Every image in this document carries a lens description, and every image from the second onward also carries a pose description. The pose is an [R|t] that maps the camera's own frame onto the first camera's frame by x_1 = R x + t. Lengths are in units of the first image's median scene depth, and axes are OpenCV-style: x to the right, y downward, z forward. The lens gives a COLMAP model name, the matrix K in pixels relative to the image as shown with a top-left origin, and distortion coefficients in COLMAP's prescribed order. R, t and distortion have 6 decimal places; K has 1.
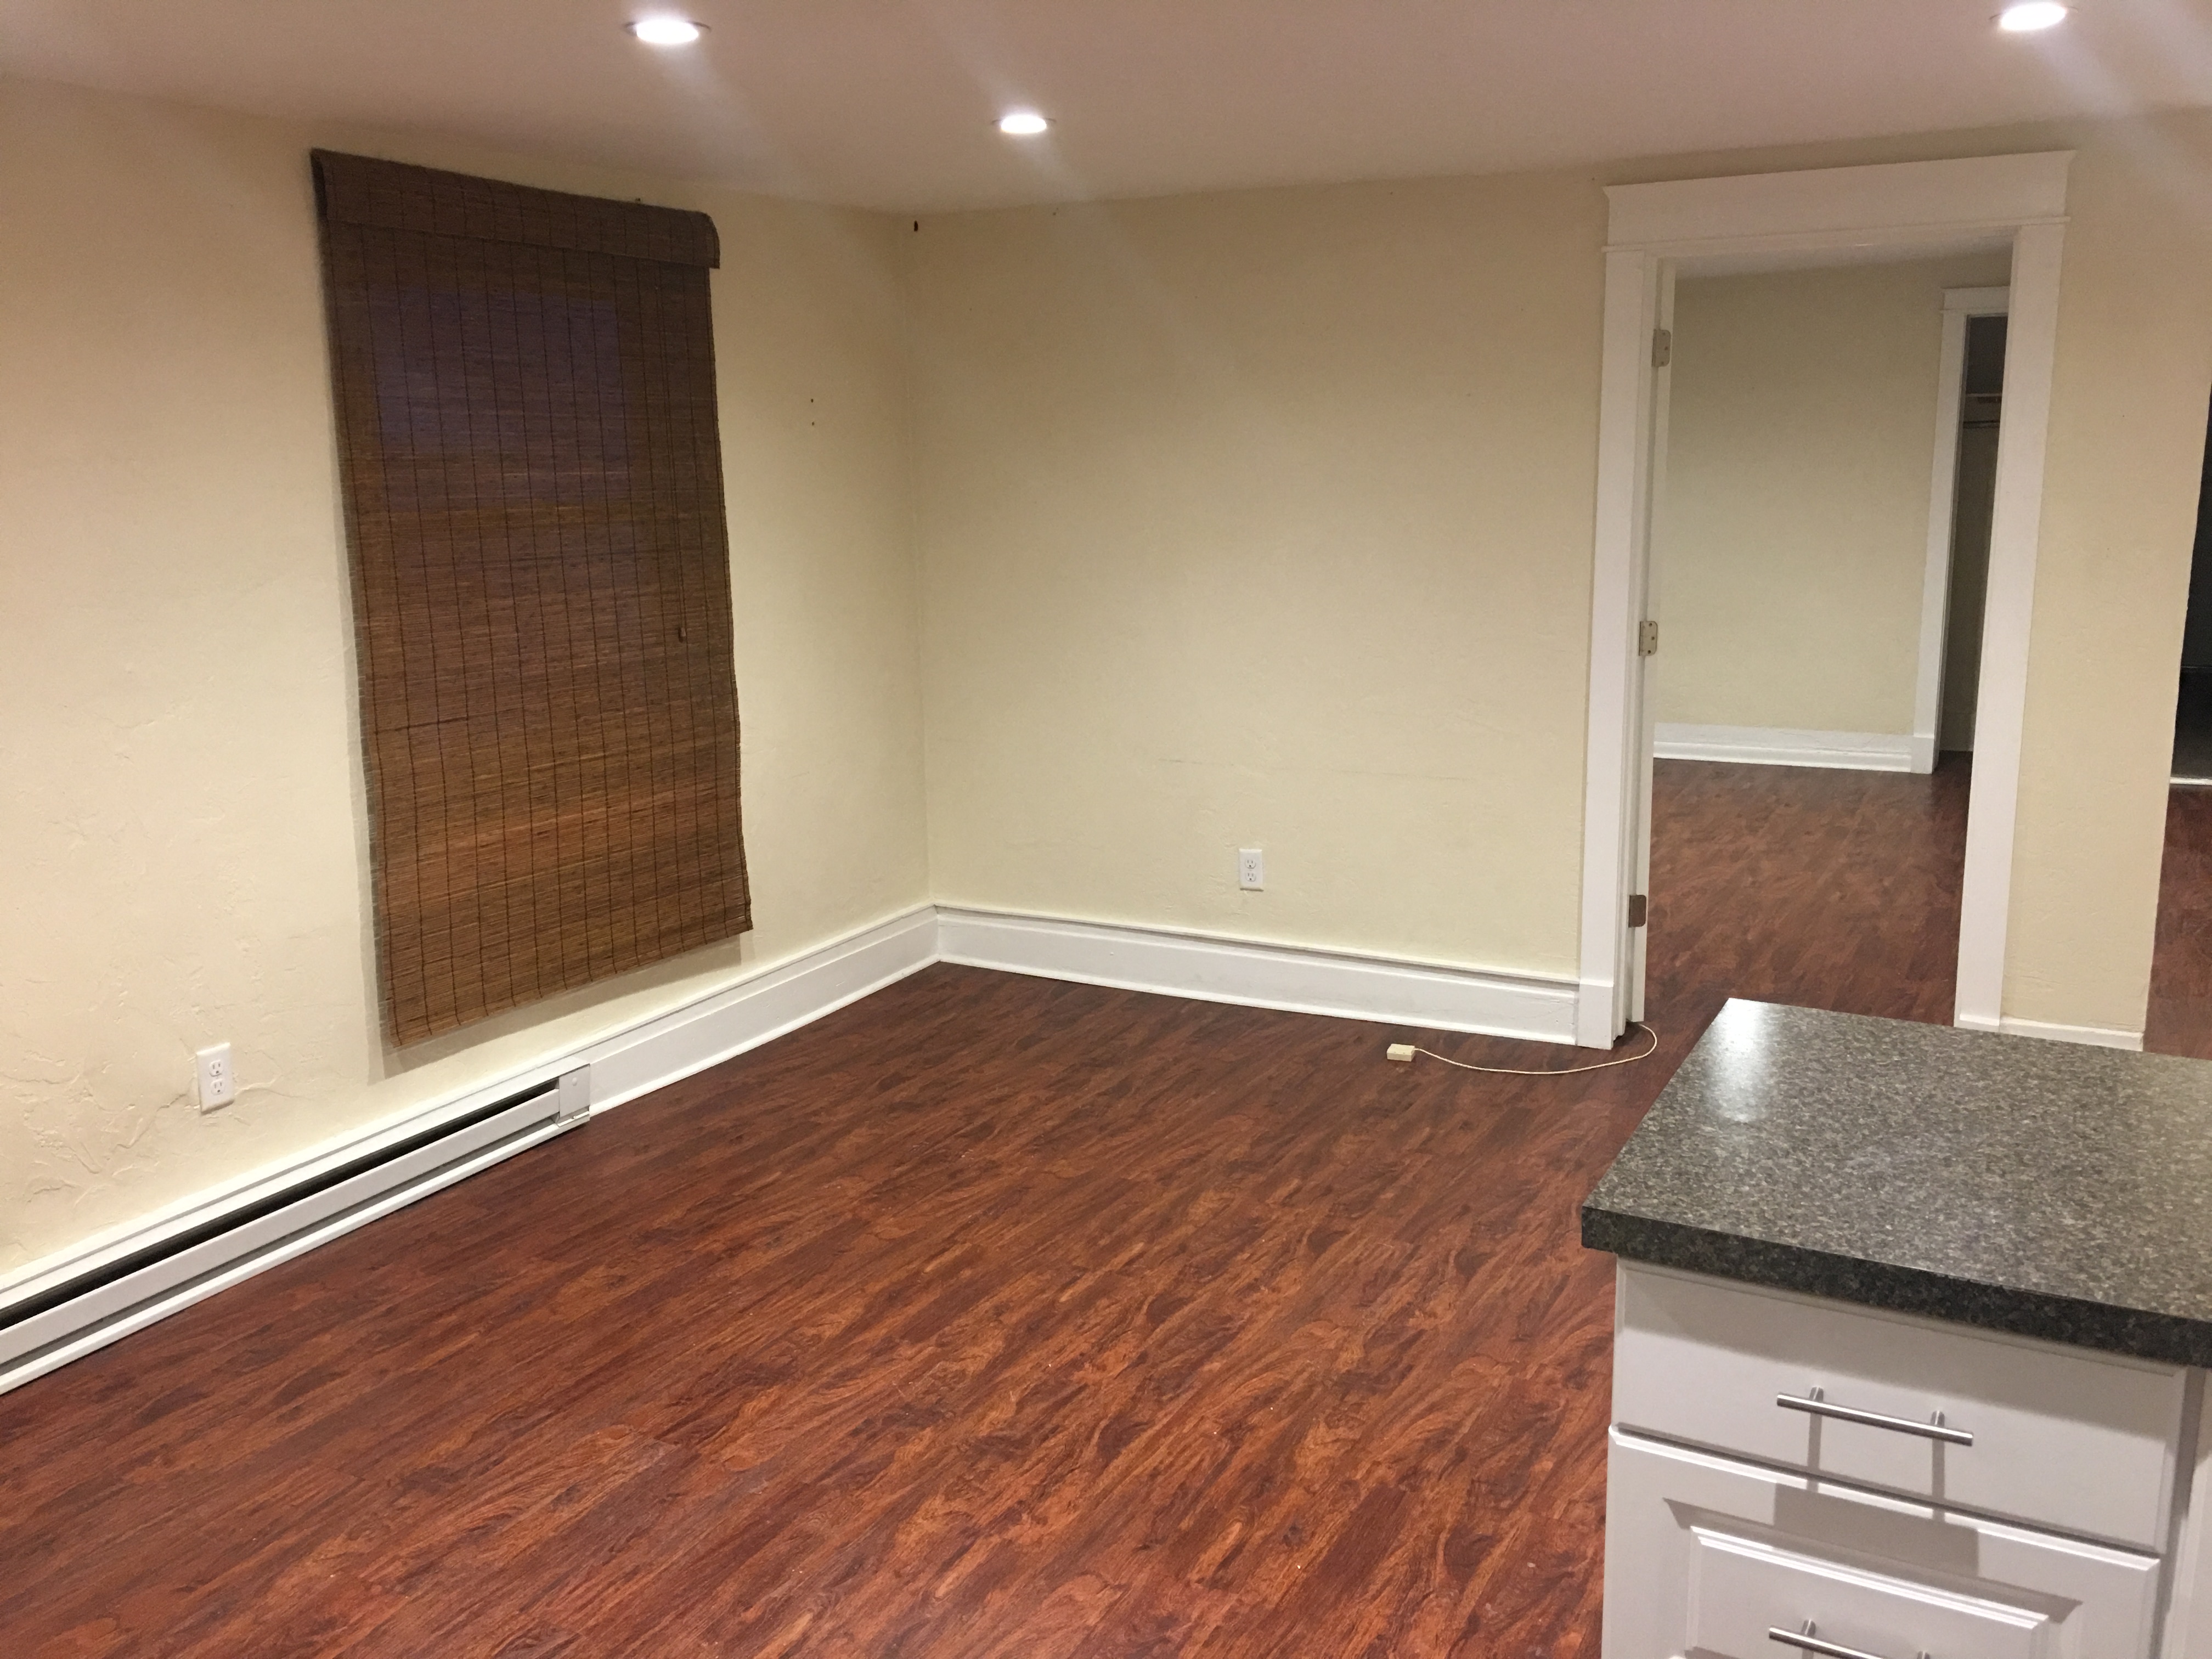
lens RADIAL K [[1876.3, 0, 1104.3], [0, 1876.3, 828.8], [0, 0, 1]] dist [0.018426, -0.000236]
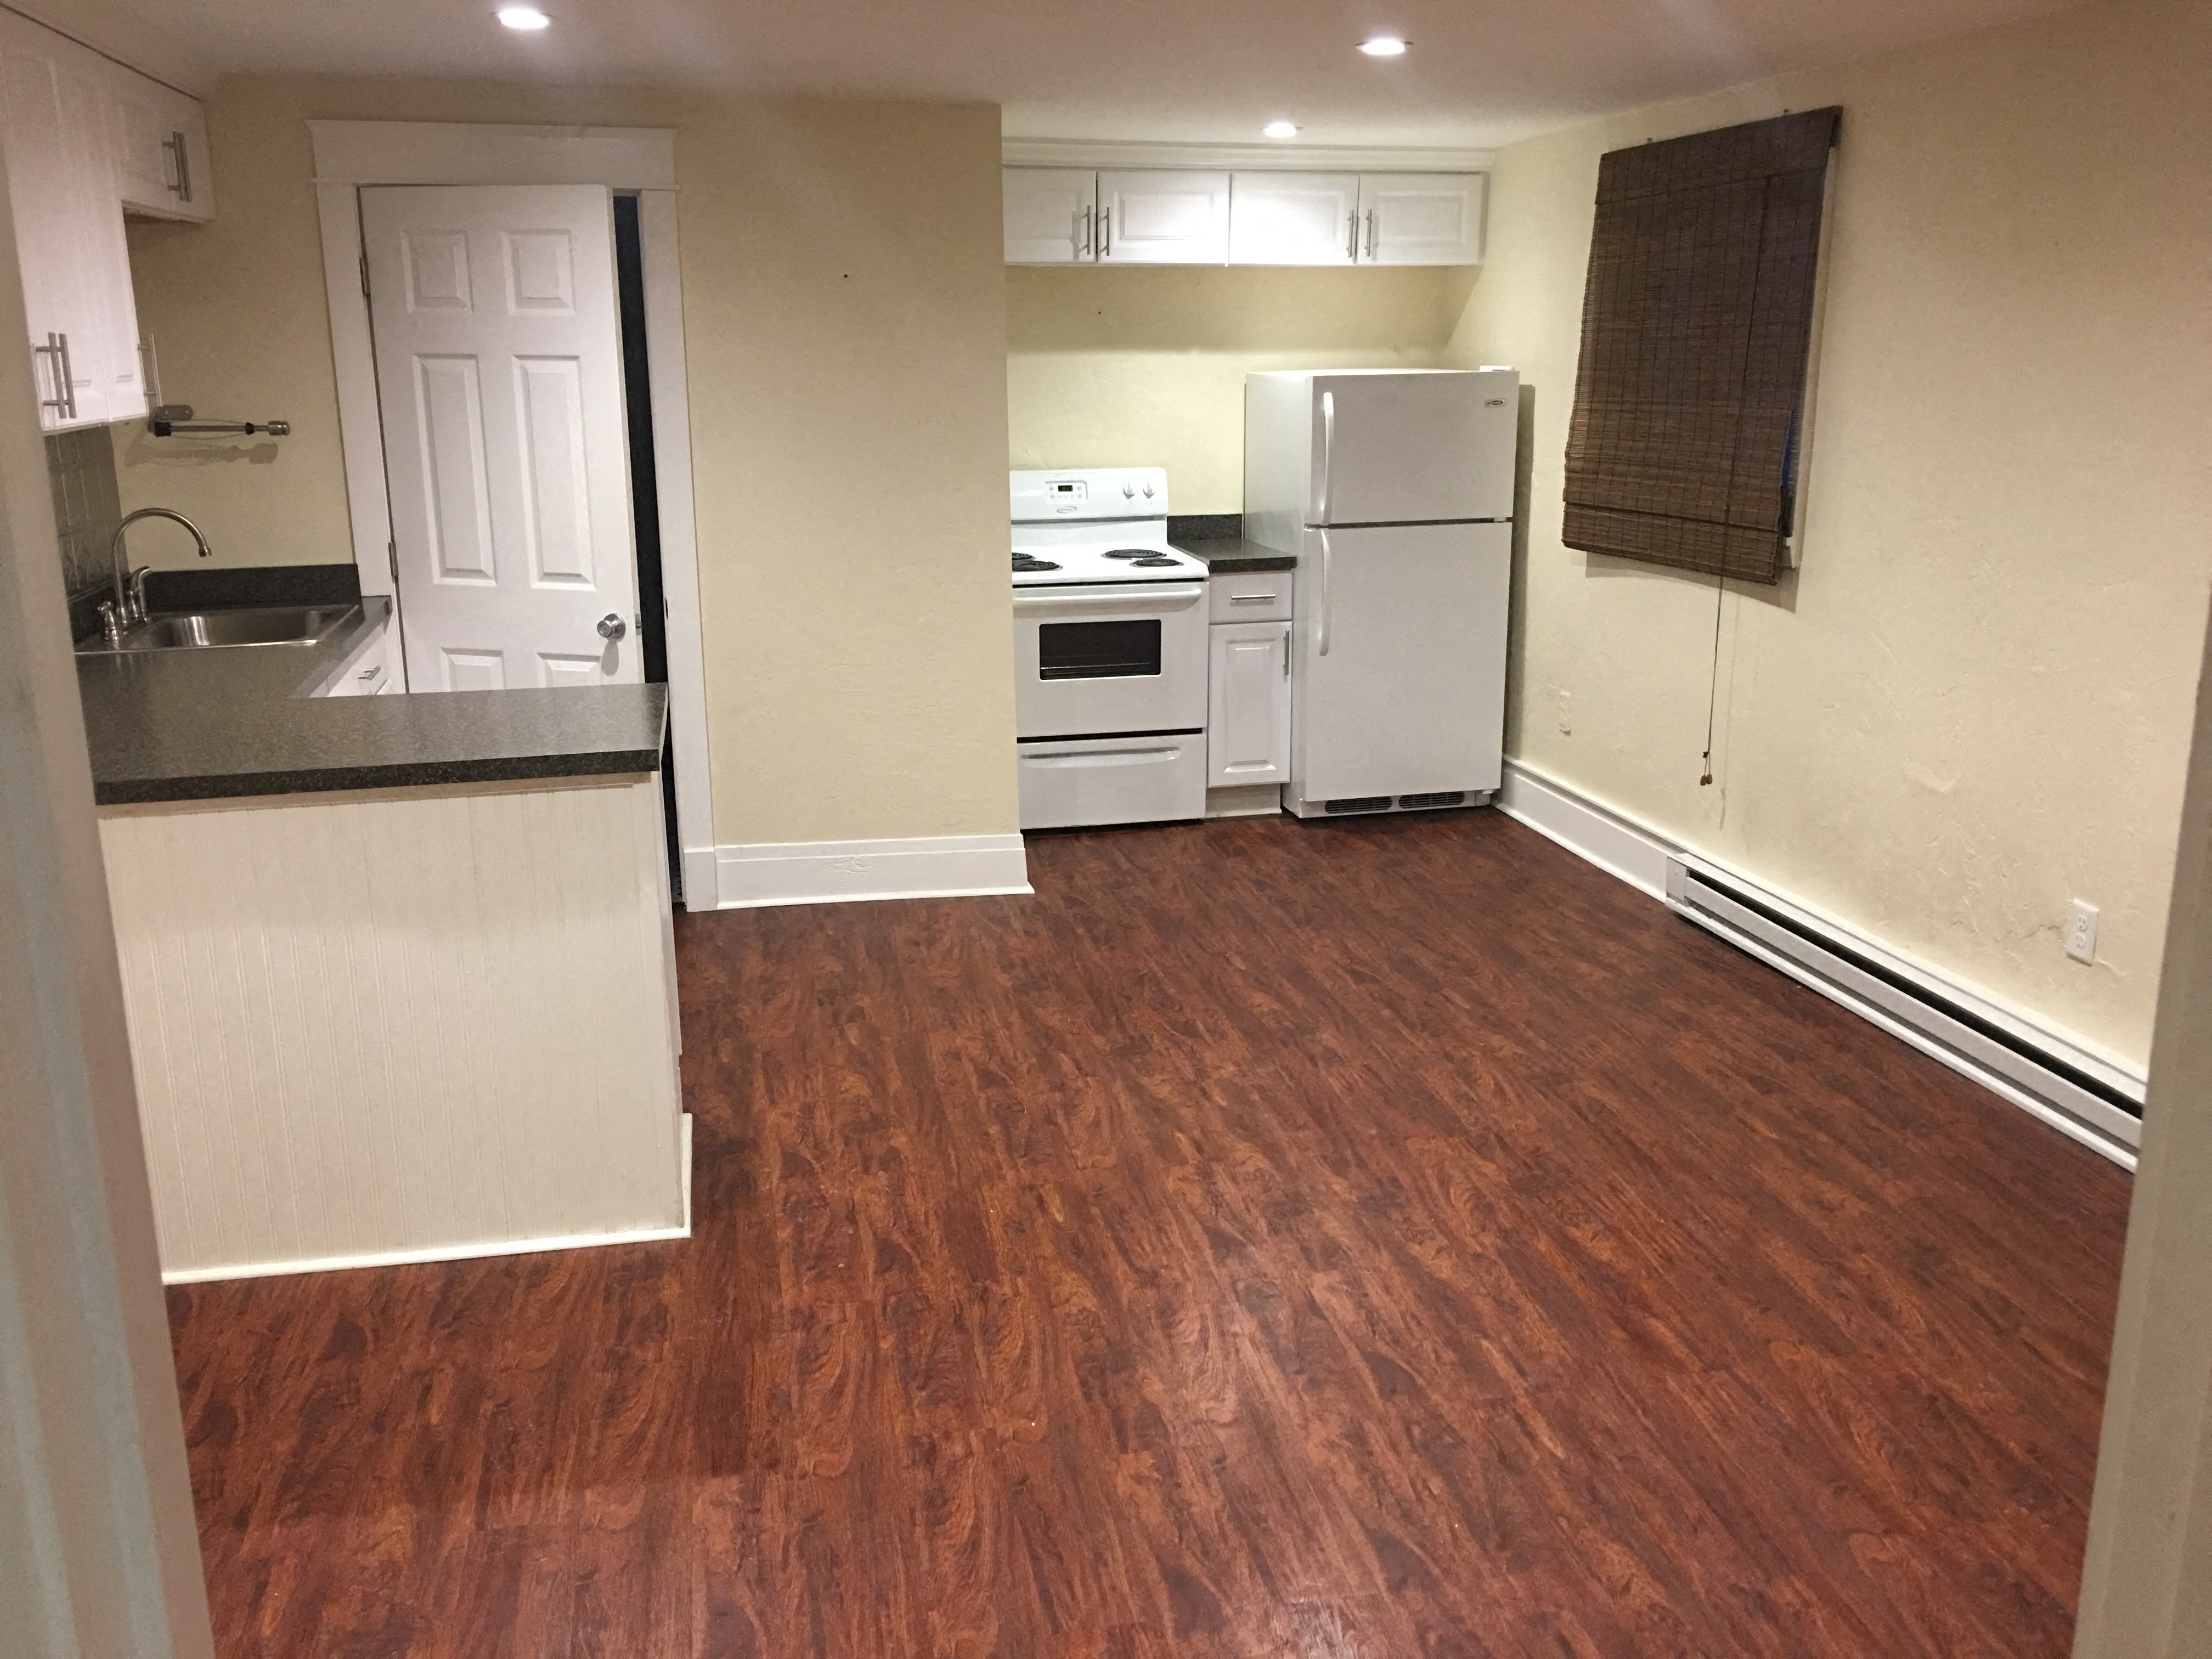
lens RADIAL K [[1876.3, 0, 1104.7], [0, 1876.3, 827.5], [0, 0, 1]] dist [0.018426, -0.000236]
pose [[-0.767212, 0.189922, -0.612630, 0.663448], [-0.109245, 0.902504, 0.416596, -0.341411], [0.632021, 0.386545, -0.671664, 1.517567]]
